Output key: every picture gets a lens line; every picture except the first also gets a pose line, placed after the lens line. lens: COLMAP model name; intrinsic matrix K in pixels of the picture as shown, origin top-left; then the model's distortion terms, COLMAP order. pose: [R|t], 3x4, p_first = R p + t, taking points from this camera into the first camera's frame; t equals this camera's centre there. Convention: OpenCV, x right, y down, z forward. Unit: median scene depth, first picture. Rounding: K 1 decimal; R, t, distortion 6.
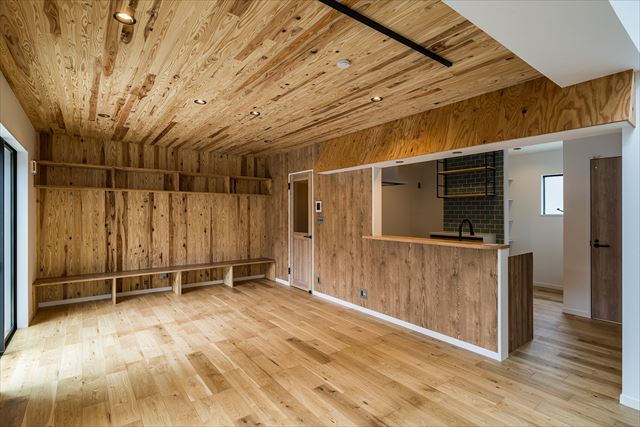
lens RADIAL K [[313.6, 0, 319.0], [0, 313.6, 212.2], [0, 0, 1]] dist [0.003699, -0.000805]
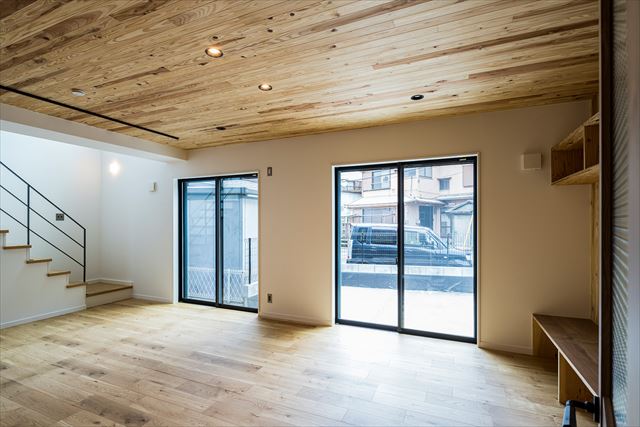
lens RADIAL K [[314.0, 0, 316.9], [0, 314.0, 221.1], [0, 0, 1]] dist [-0.001589, -0.000700]
pose [[-0.876185, 0.001409, -0.481974, -0.073392], [0.004467, 0.999977, -0.005196, 0.005157], [0.481955, -0.006706, -0.876170, 1.351016]]
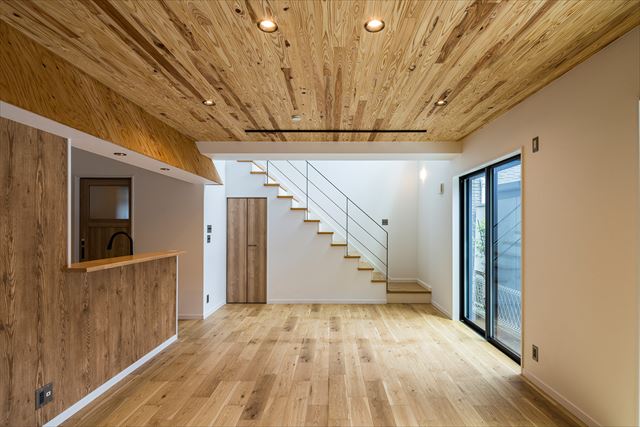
lens RADIAL K [[319.6, 0, 332.0], [0, 319.6, 225.8], [0, 0, 1]] dist [0.000127, -0.000998]
pose [[-0.797971, -0.000910, 0.602695, -0.496000], [-0.004631, 0.999979, -0.004622, 0.003426], [-0.602678, -0.006480, -0.797958, 1.126323]]
